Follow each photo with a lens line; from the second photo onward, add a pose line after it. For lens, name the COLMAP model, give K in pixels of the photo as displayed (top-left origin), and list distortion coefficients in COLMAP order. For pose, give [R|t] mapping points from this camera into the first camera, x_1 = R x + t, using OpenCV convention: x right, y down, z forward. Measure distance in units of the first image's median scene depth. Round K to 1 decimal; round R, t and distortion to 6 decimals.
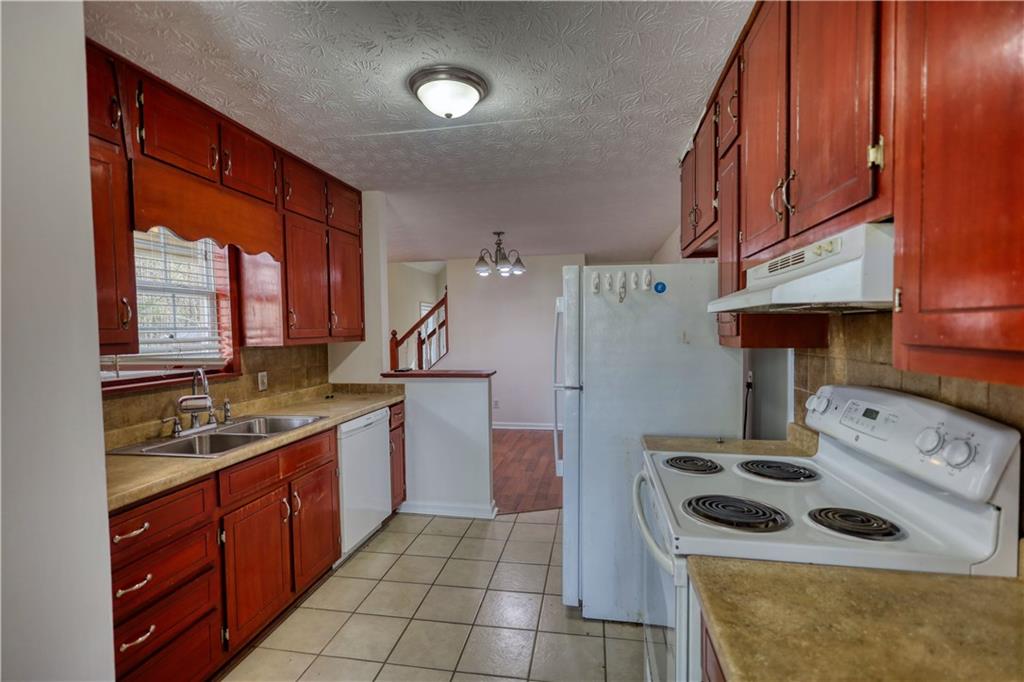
lens RADIAL K [[478.5, 0, 512.7], [0, 478.5, 345.2], [0, 0, 1]] dist [0.000457, 0.000051]
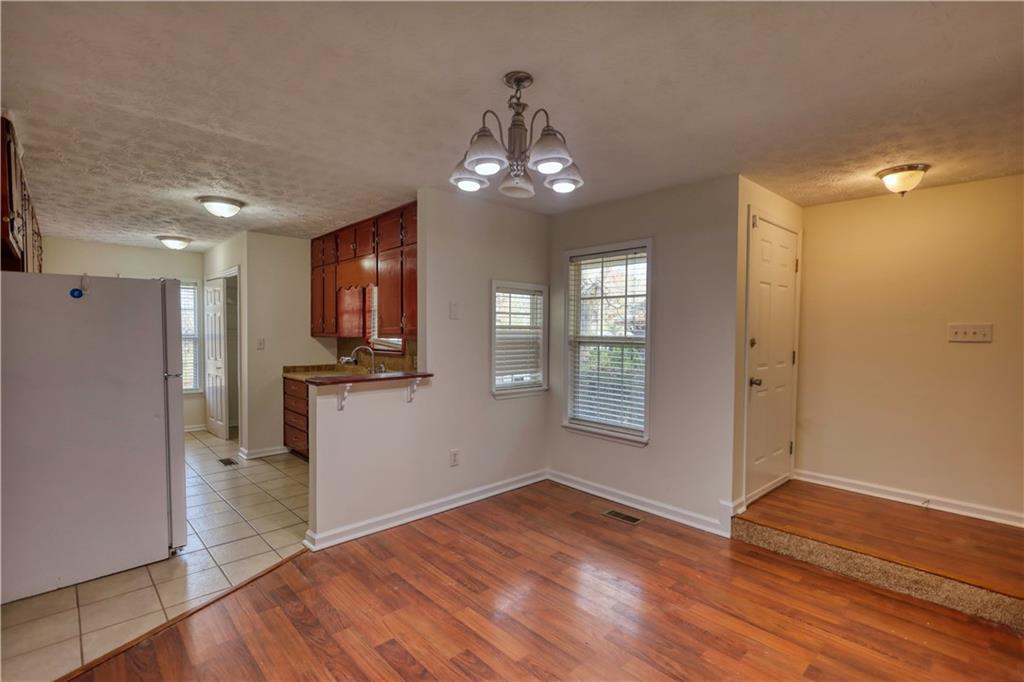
lens RADIAL K [[476.5, 0, 518.6], [0, 476.5, 341.1], [0, 0, 1]] dist [0.009261, -0.000026]
pose [[-0.588537, 0.027746, -0.807994, 0.507399], [-0.024314, 0.998351, 0.051993, -0.078190], [0.808105, 0.050245, -0.586892, 2.157058]]
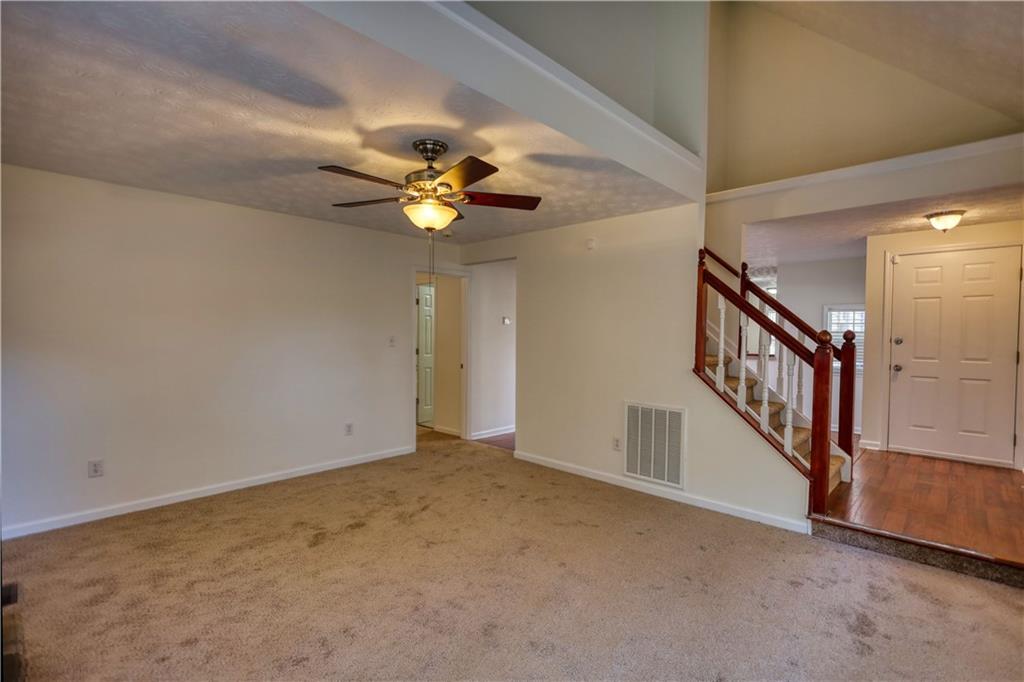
lens RADIAL K [[476.5, 0, 518.6], [0, 476.5, 341.1], [0, 0, 1]] dist [0.009261, -0.000026]
pose [[-0.841363, -0.009780, 0.540382, -0.542992], [0.013365, 0.999154, 0.038892, -0.113004], [-0.540305, 0.039945, -0.840520, 4.080265]]
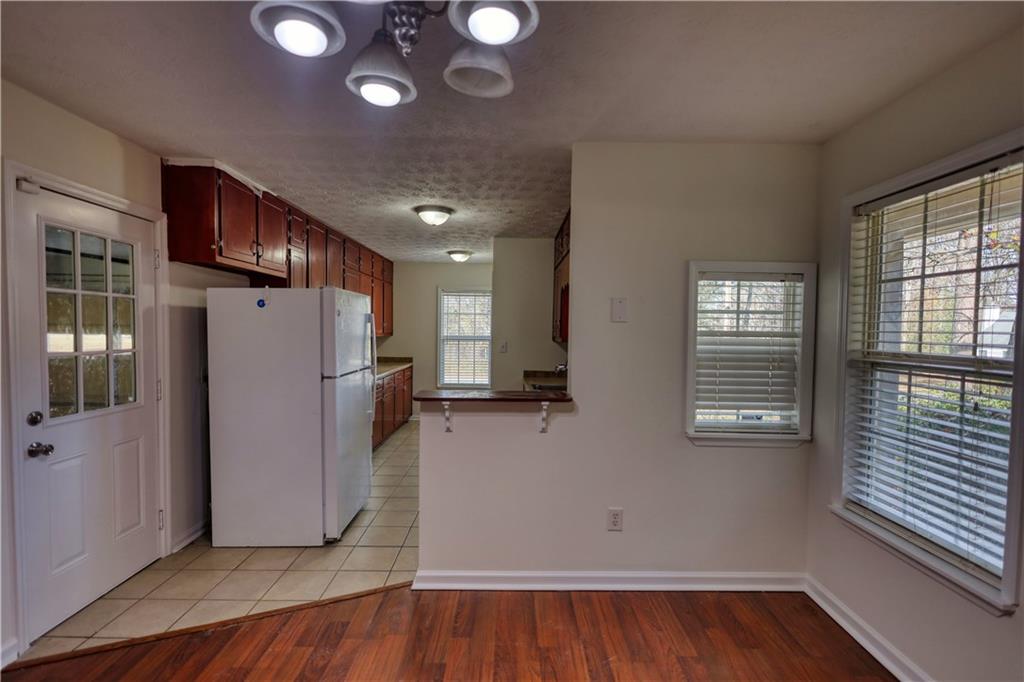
lens RADIAL K [[478.5, 0, 512.7], [0, 478.5, 345.2], [0, 0, 1]] dist [0.000457, 0.000051]
pose [[-0.982404, 0.007831, -0.186603, -0.055334], [-0.005260, 0.997564, 0.069558, -0.084527], [0.186693, 0.069316, -0.979970, 2.108726]]
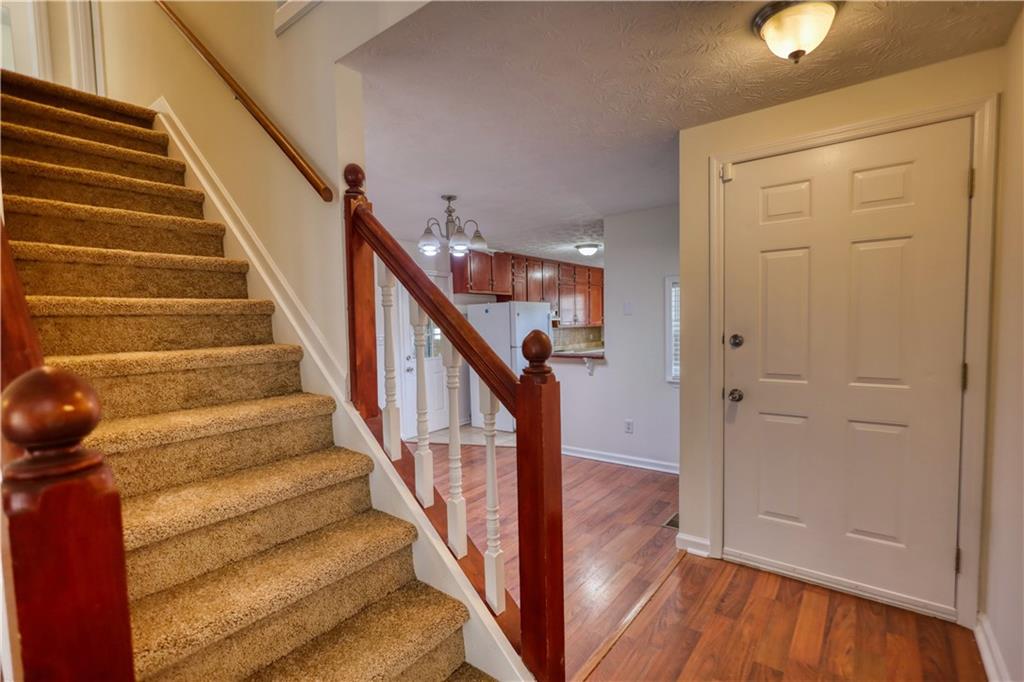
lens RADIAL K [[478.5, 0, 512.7], [0, 478.5, 345.2], [0, 0, 1]] dist [0.000457, 0.000051]
pose [[-0.888980, 0.005558, 0.457913, -0.792176], [0.044392, 0.996263, 0.074089, -0.100414], [-0.455790, 0.086191, -0.885904, 2.845874]]
